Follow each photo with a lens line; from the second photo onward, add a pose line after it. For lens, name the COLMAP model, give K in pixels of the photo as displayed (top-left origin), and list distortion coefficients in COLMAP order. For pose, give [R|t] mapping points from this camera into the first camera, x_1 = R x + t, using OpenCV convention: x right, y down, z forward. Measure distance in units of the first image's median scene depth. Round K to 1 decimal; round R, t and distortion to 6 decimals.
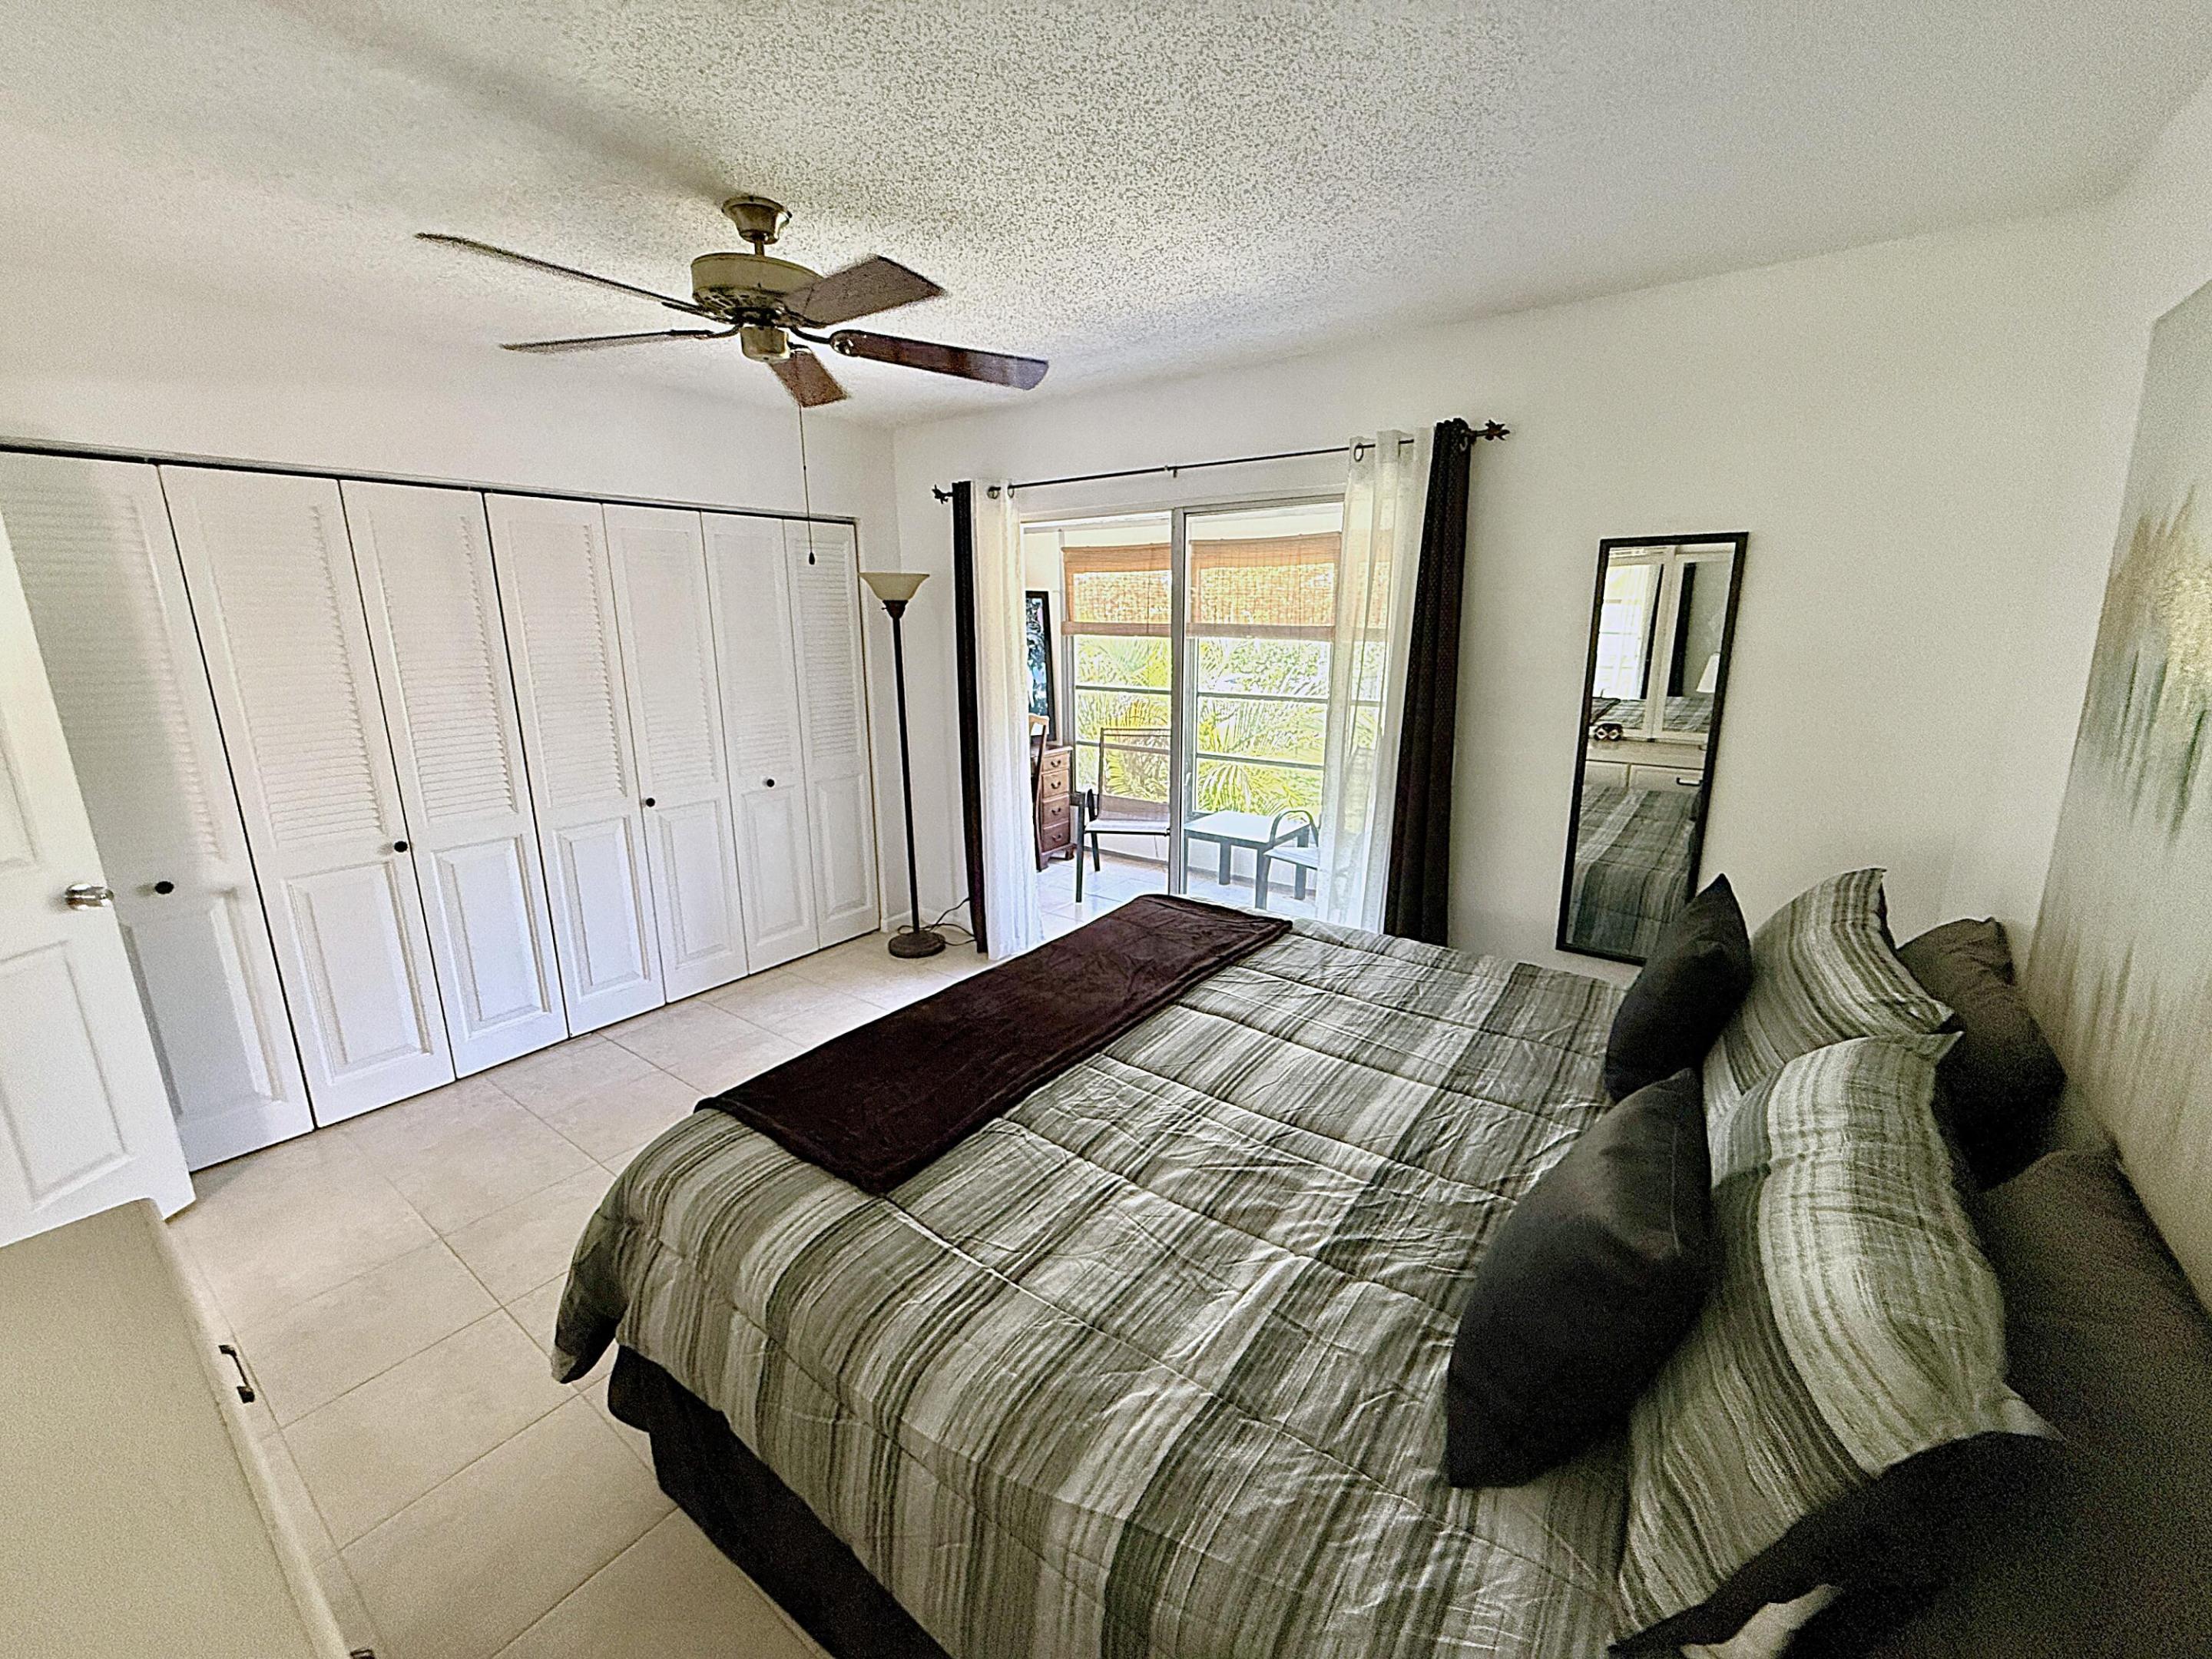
lens RADIAL K [[883.5, 0, 1097.2], [0, 883.5, 817.5], [0, 0, 1]] dist [0.001501, -0.000695]
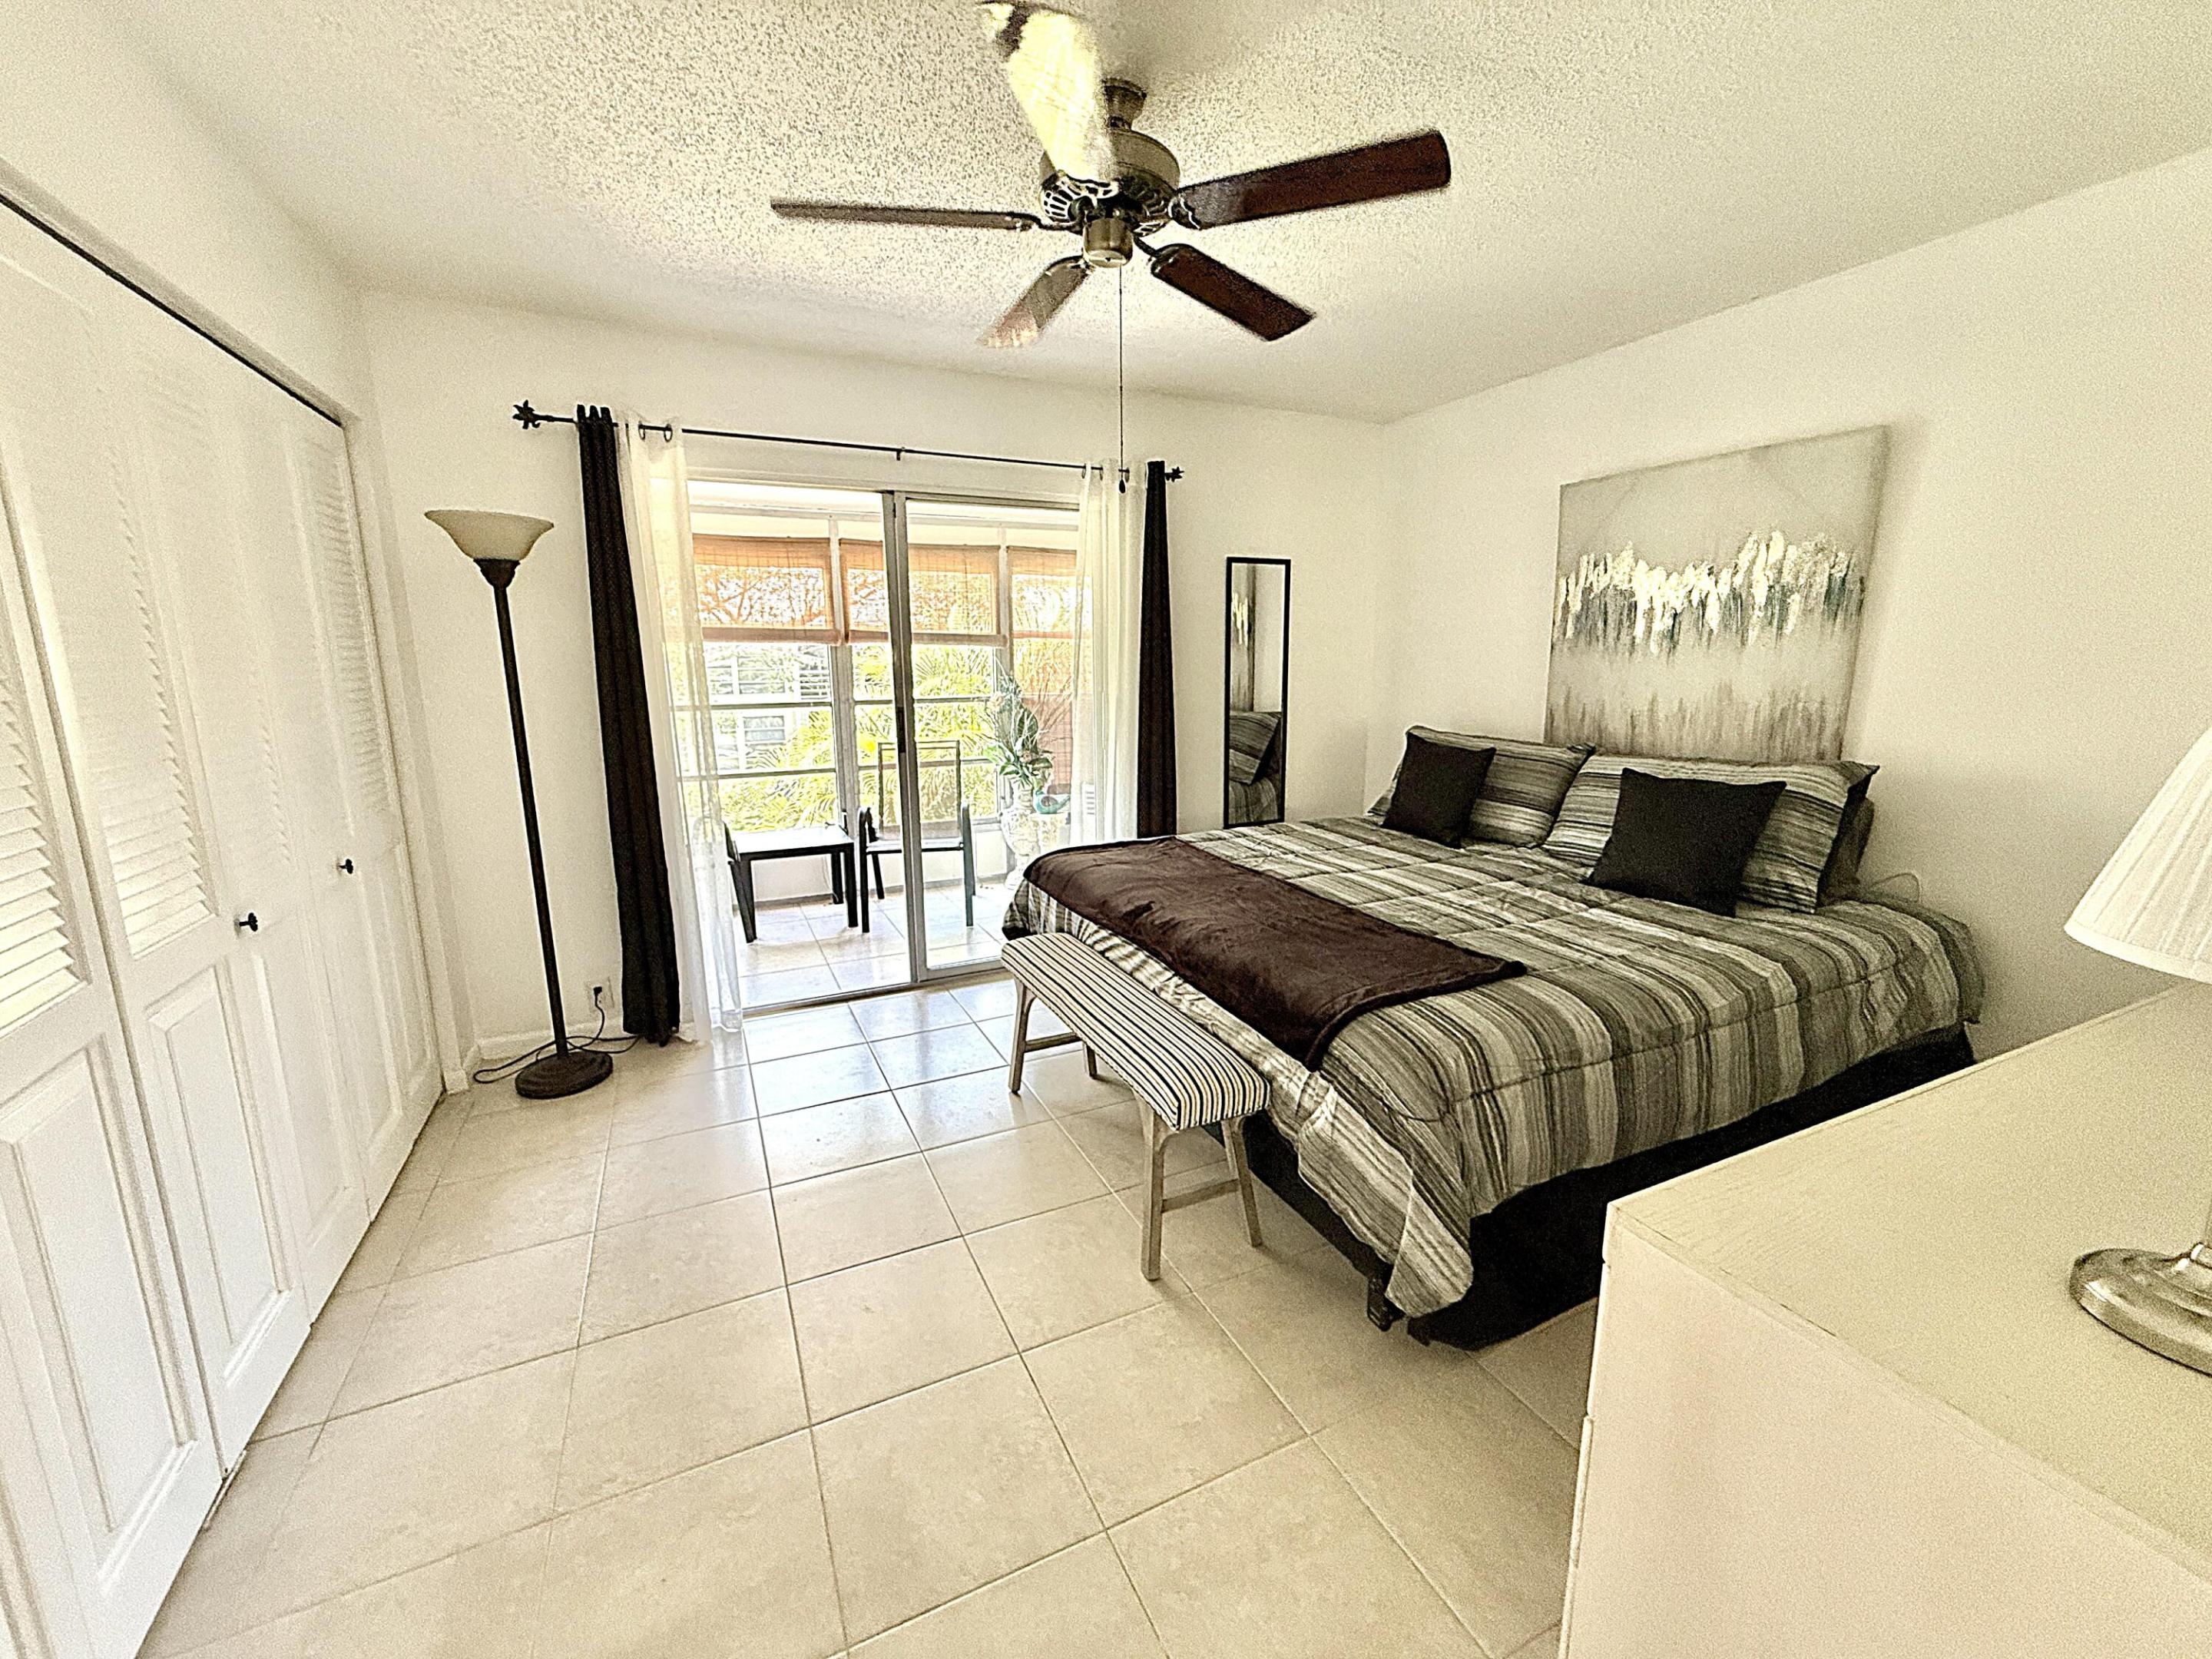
lens RADIAL K [[883.5, 0, 1099.6], [0, 883.5, 818.8], [0, 0, 1]] dist [0.001501, -0.000695]
pose [[0.472355, -0.159319, 0.866890, -0.444154], [0.204398, 0.976517, 0.068093, -0.006952], [-0.857381, 0.145026, 0.493827, 0.225391]]
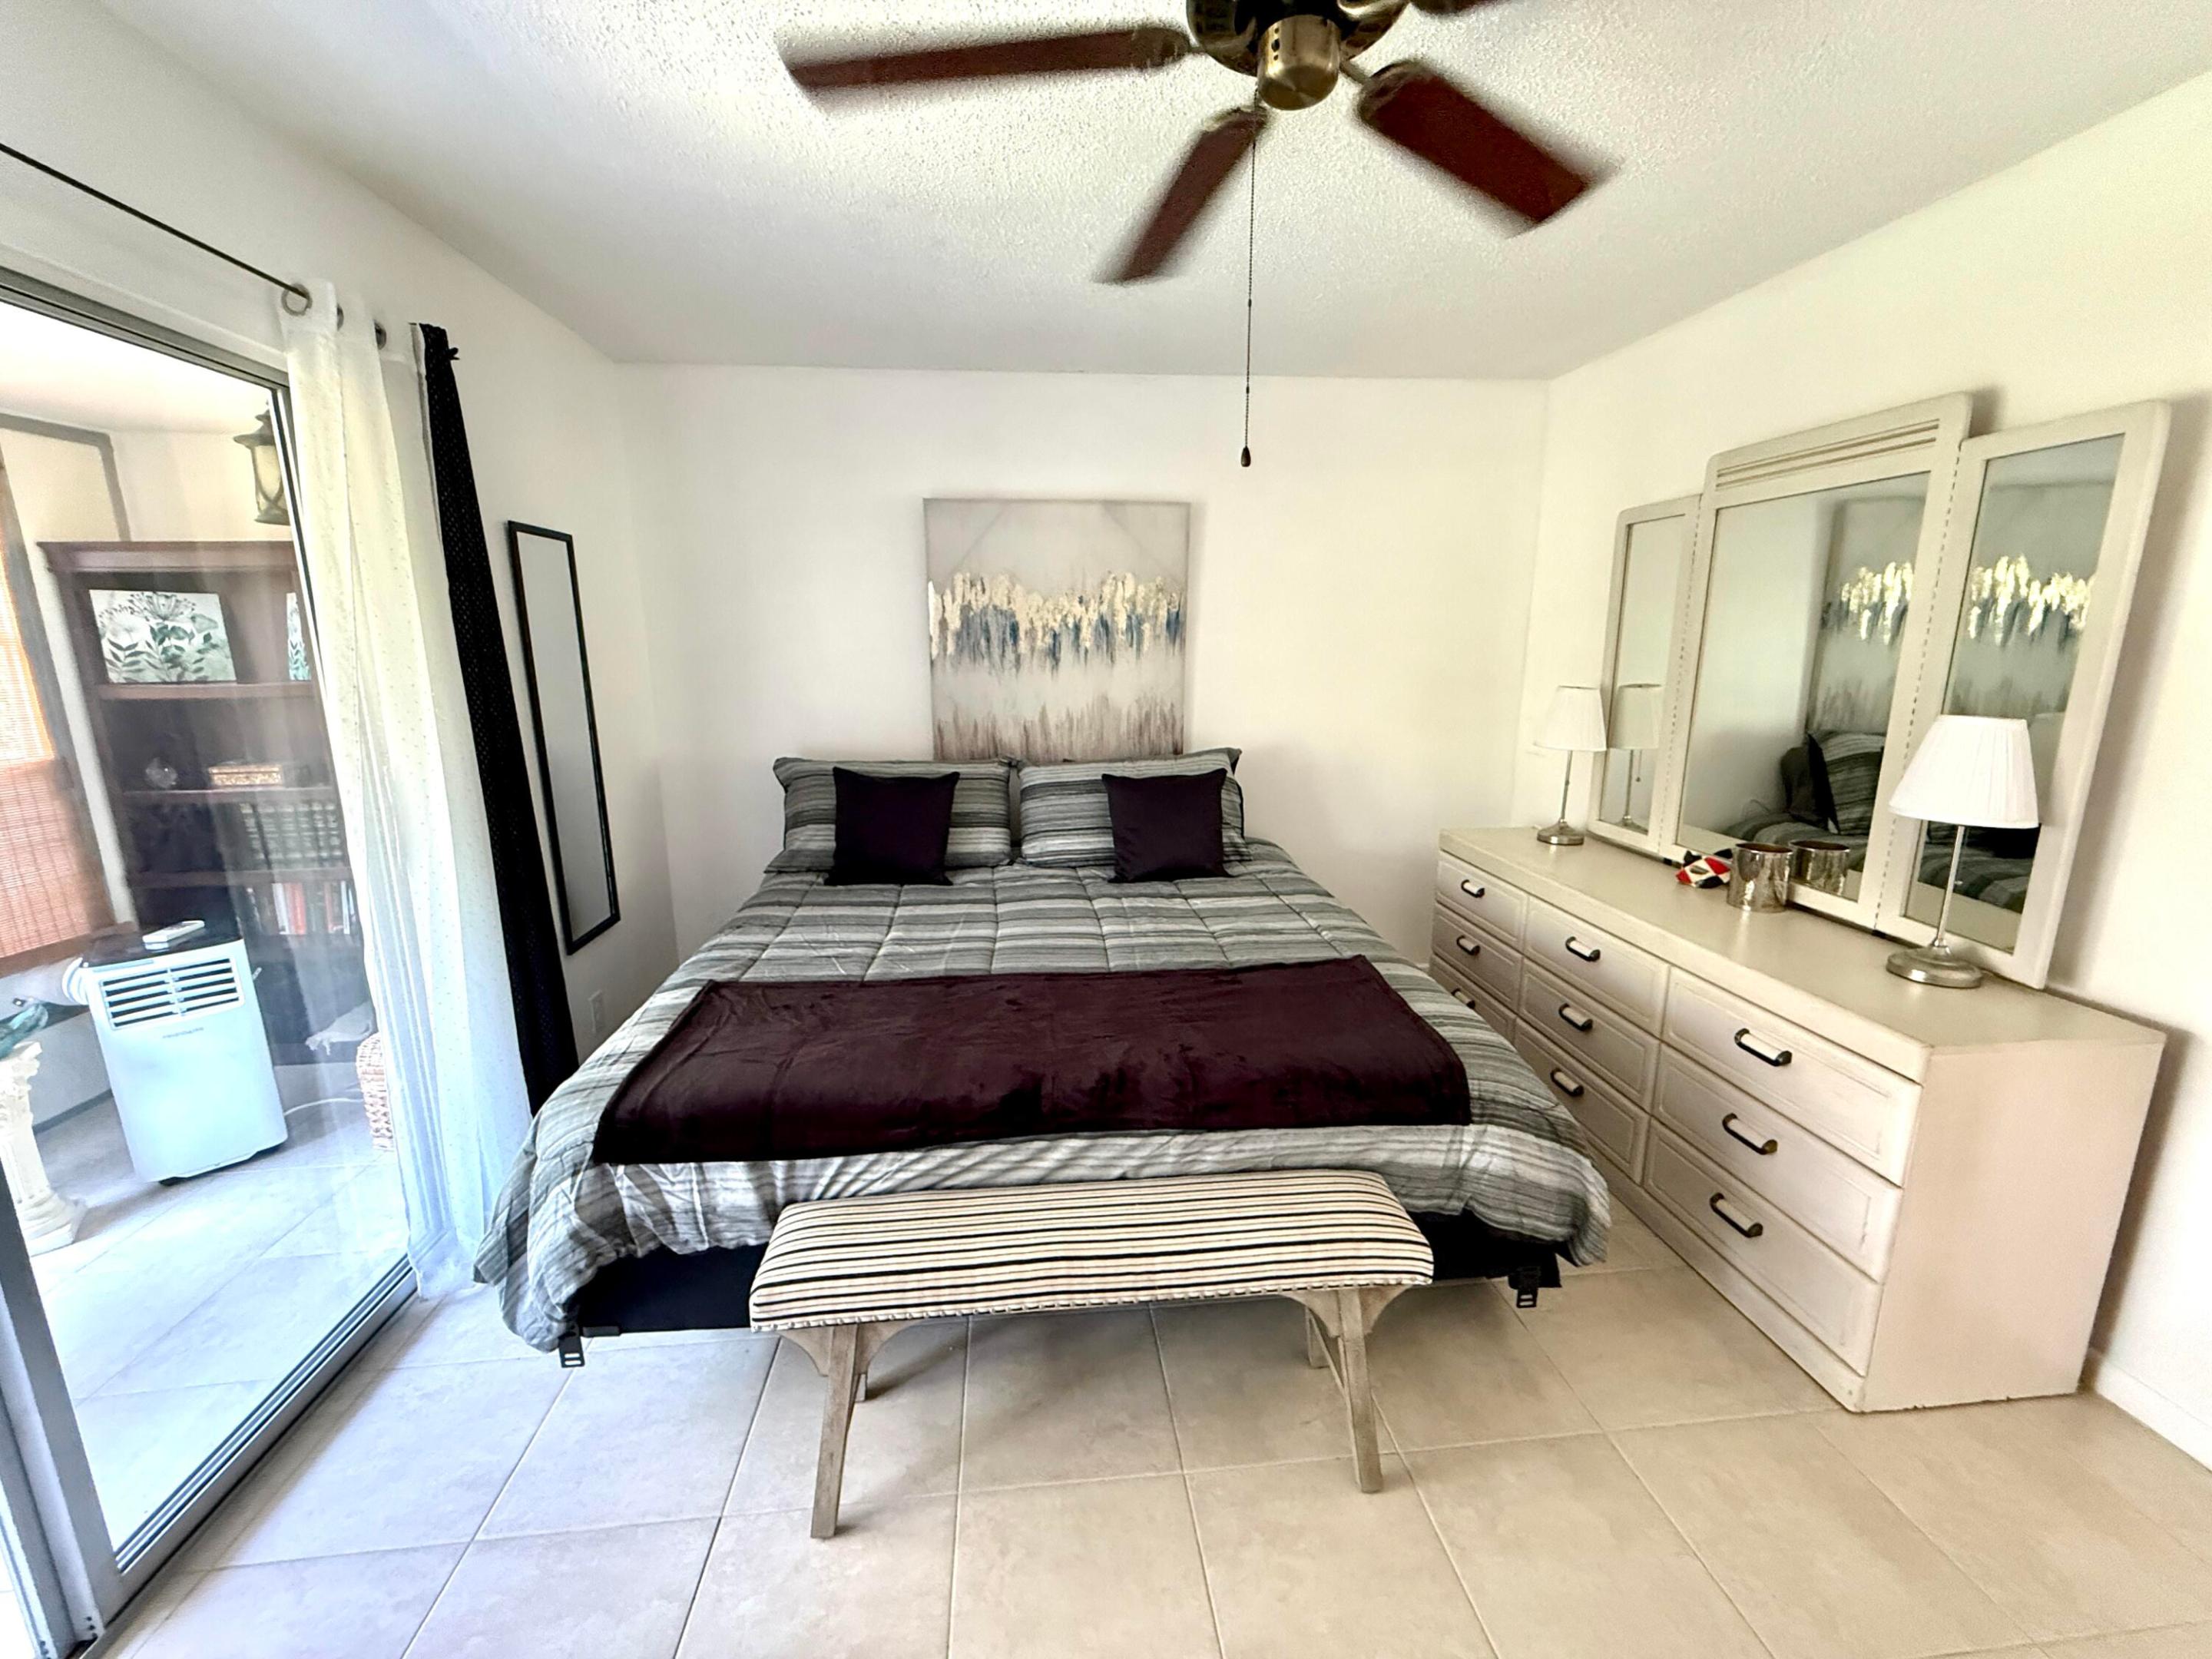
lens RADIAL K [[883.5, 0, 1095.1], [0, 883.5, 823.0], [0, 0, 1]] dist [0.001501, -0.000695]
pose [[-0.671569, -0.140818, 0.727437, -0.270858], [0.177137, 0.922792, 0.342167, -0.105447], [-0.719456, 0.358645, -0.594774, 0.565480]]
